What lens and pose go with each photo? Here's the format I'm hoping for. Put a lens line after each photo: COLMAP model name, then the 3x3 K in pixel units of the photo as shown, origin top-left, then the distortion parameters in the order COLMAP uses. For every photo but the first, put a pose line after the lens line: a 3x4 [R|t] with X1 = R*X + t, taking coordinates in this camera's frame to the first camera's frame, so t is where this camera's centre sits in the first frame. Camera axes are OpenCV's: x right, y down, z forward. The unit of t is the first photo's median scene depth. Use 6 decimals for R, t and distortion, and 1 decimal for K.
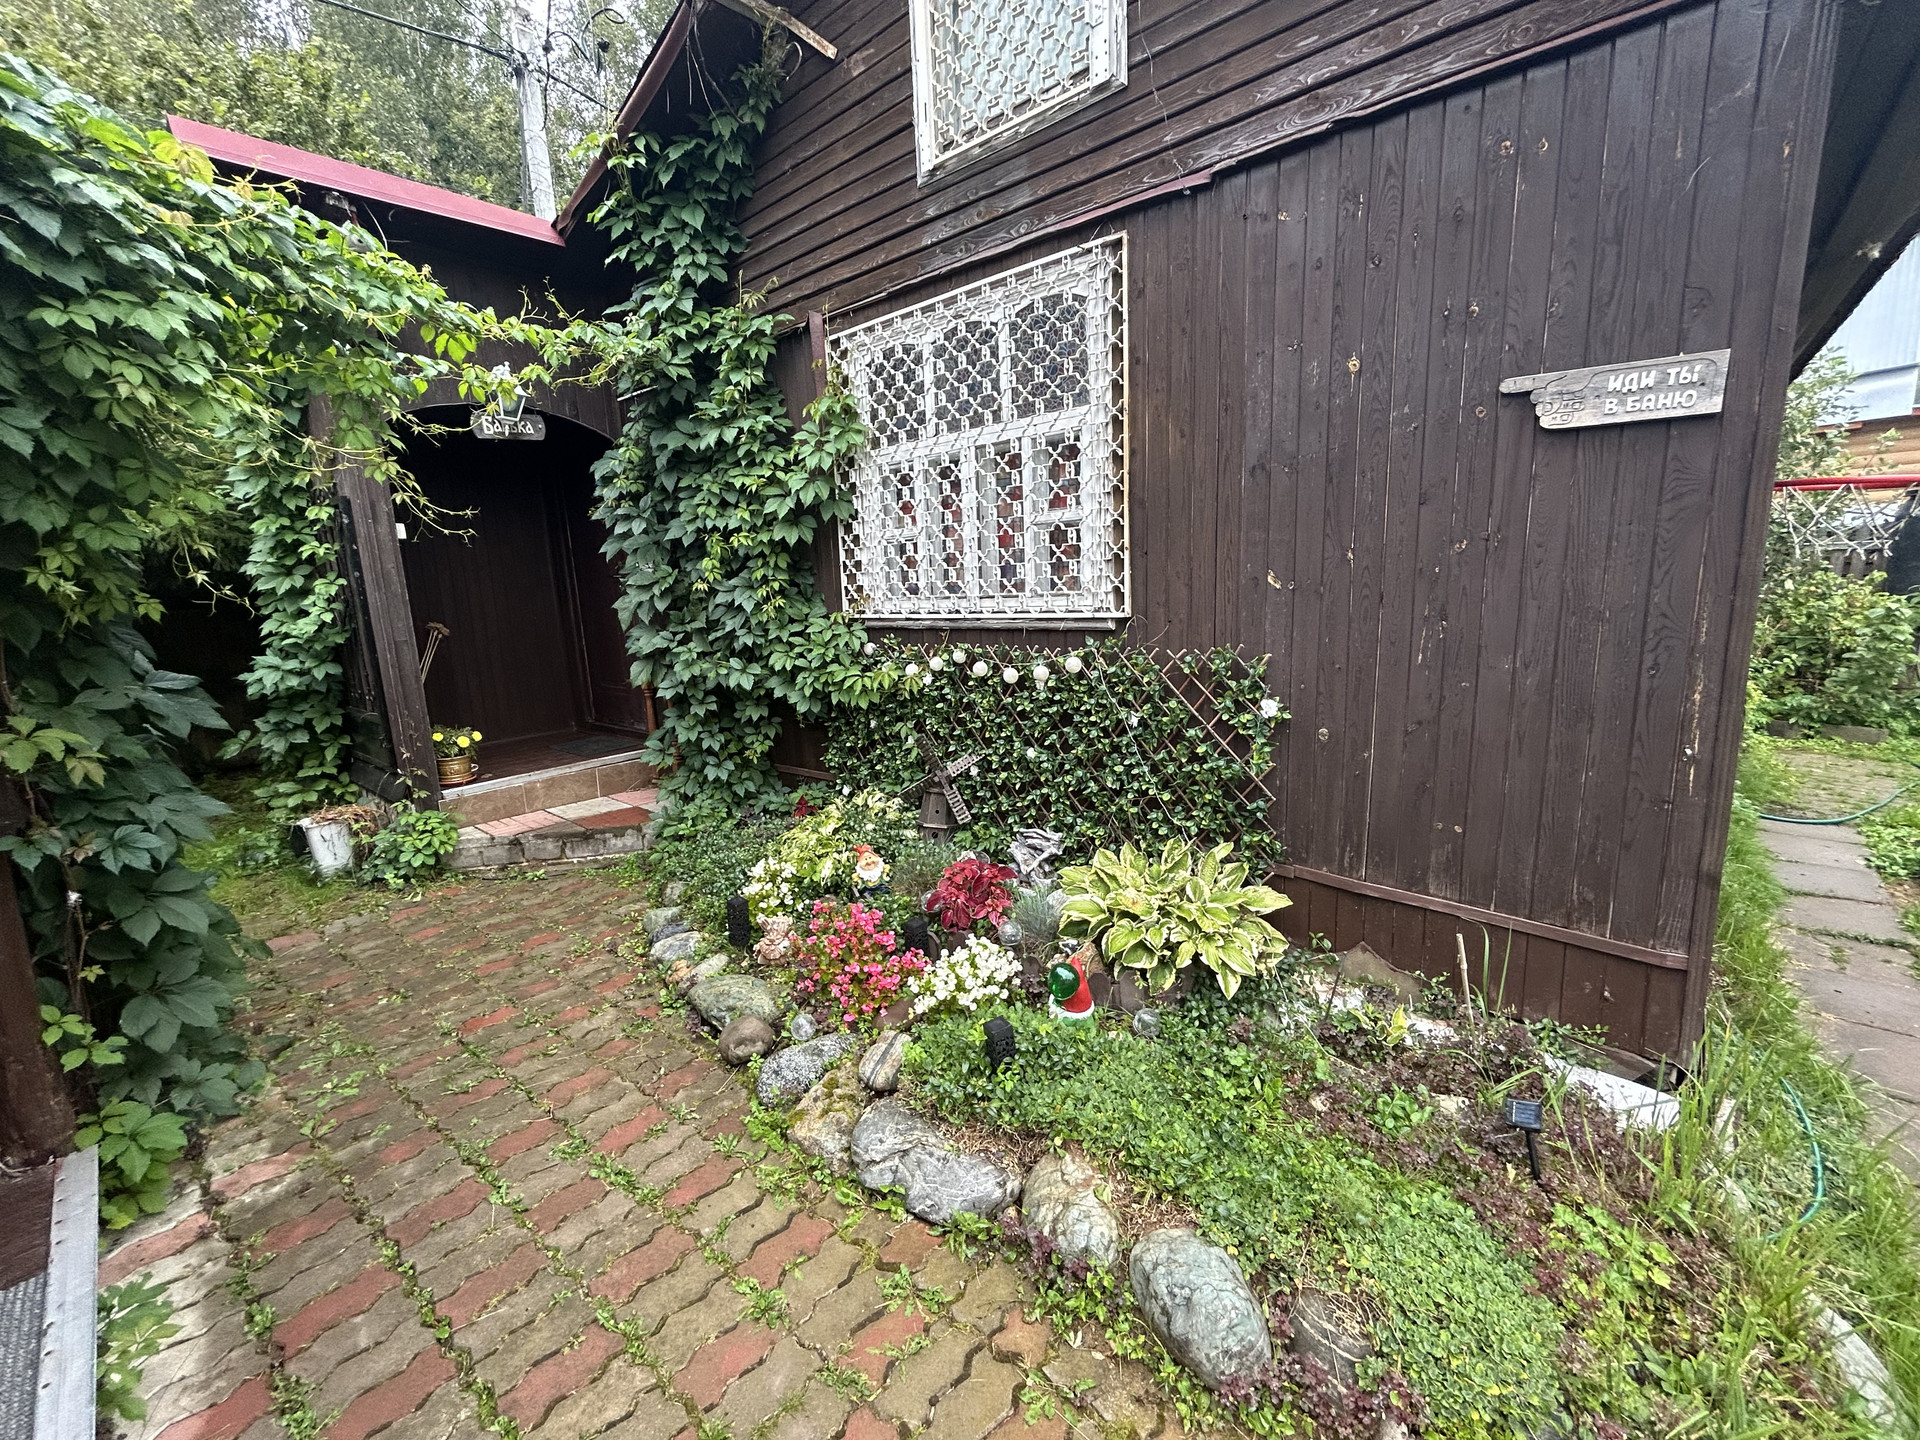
lens RADIAL K [[778.8, 0, 957.3], [0, 778.8, 727.3], [0, 0, 1]] dist [-0.001803, 0.000703]
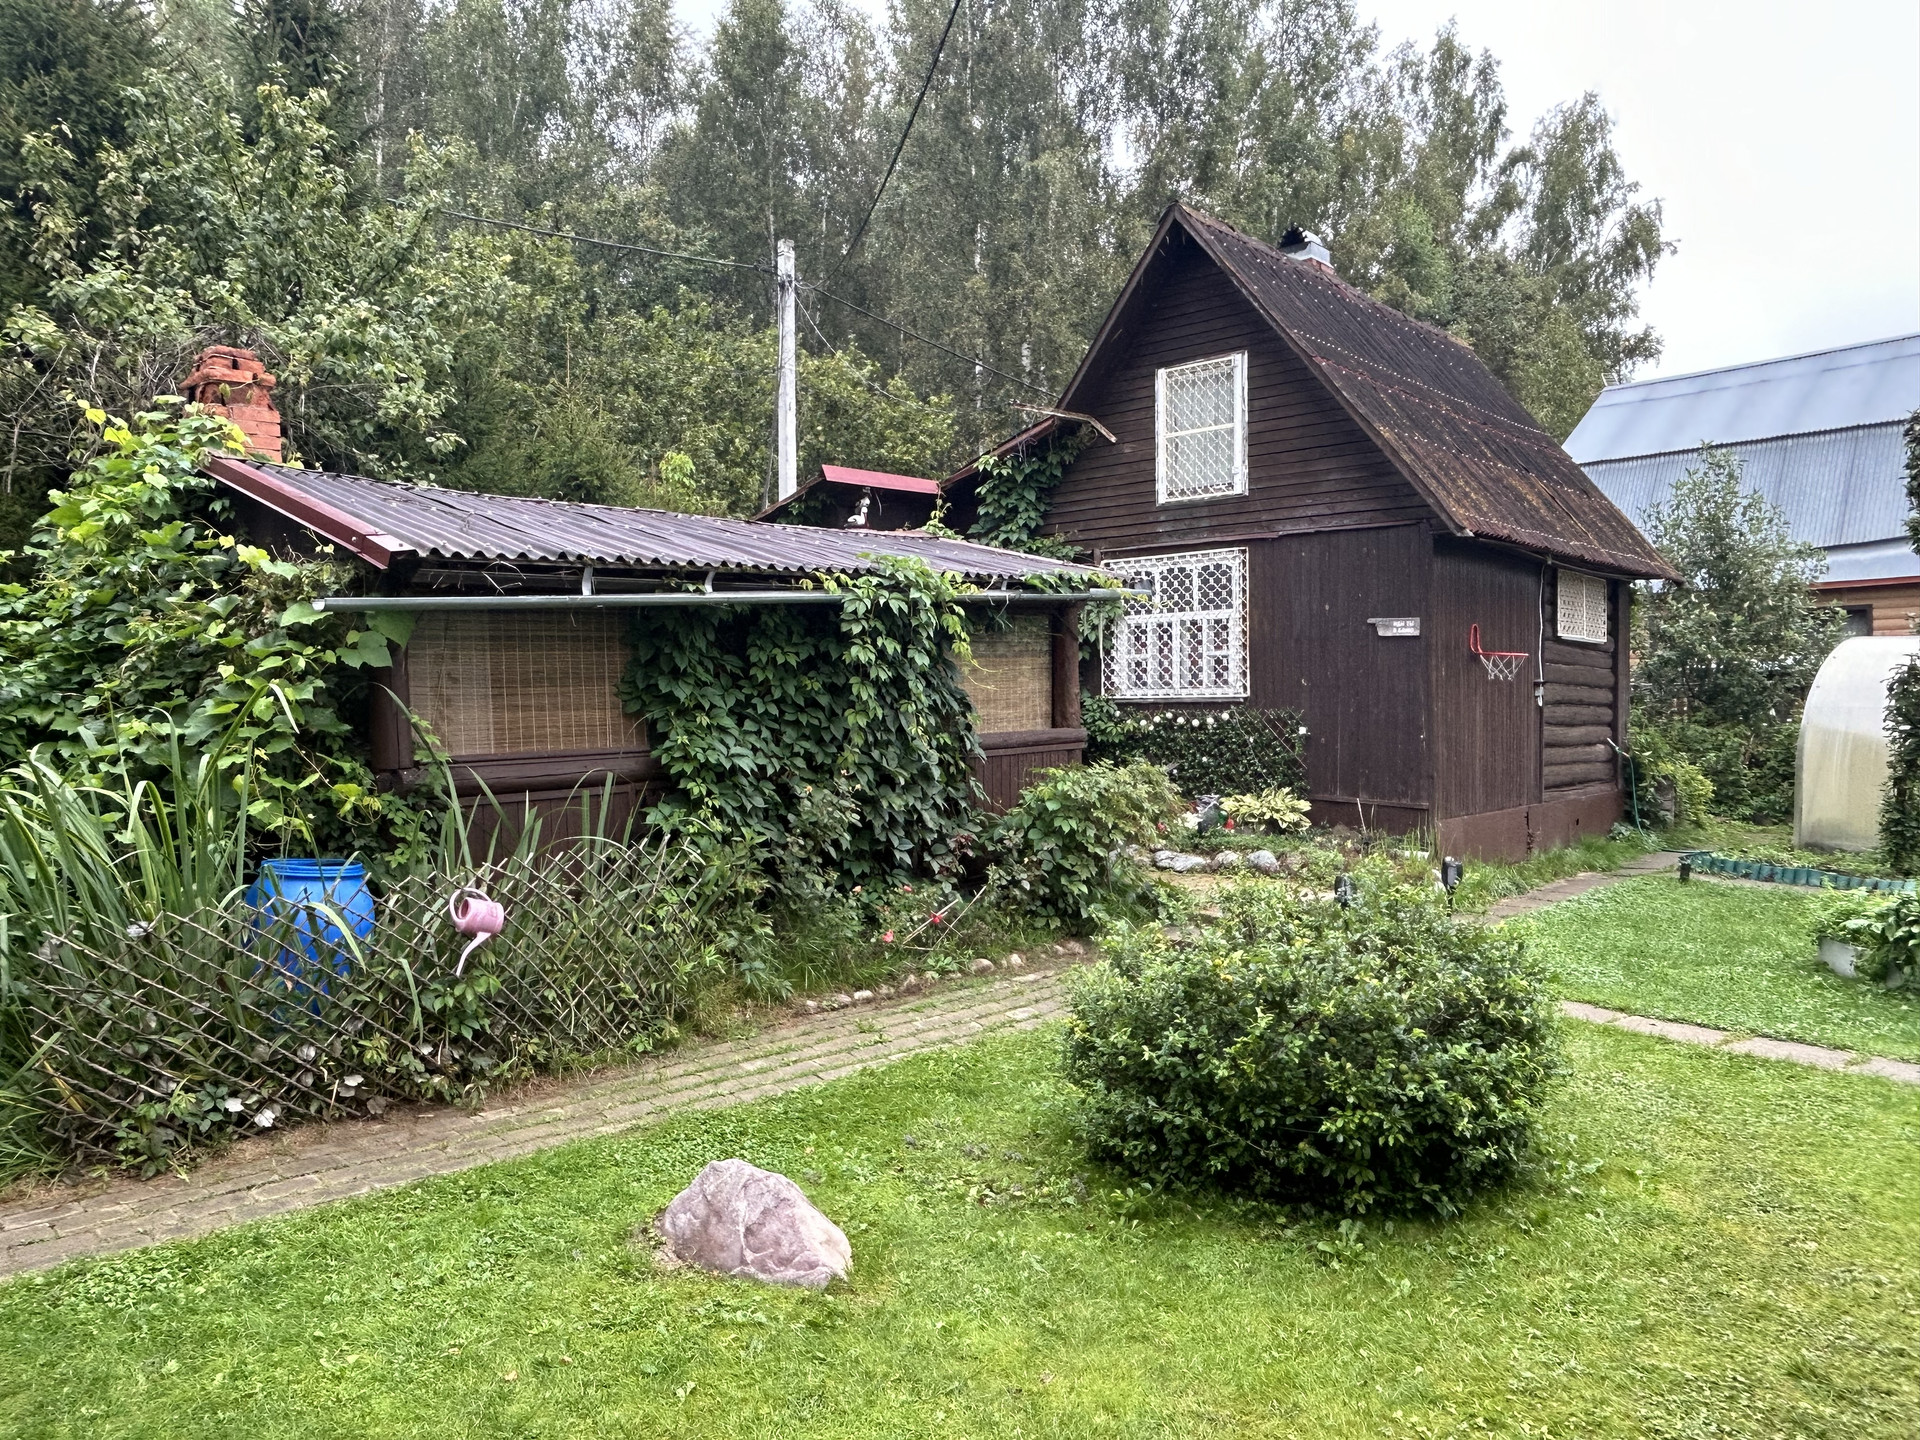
lens RADIAL K [[1394.1, 0, 960.5], [0, 1394.1, 720.2], [0, 0, 1]] dist [0.038165, -0.000934]
pose [[0.999081, 0.035400, -0.024145, -0.505531], [-0.039106, 0.983611, -0.176010, 0.651871], [0.017518, 0.176792, 0.984092, -2.917141]]
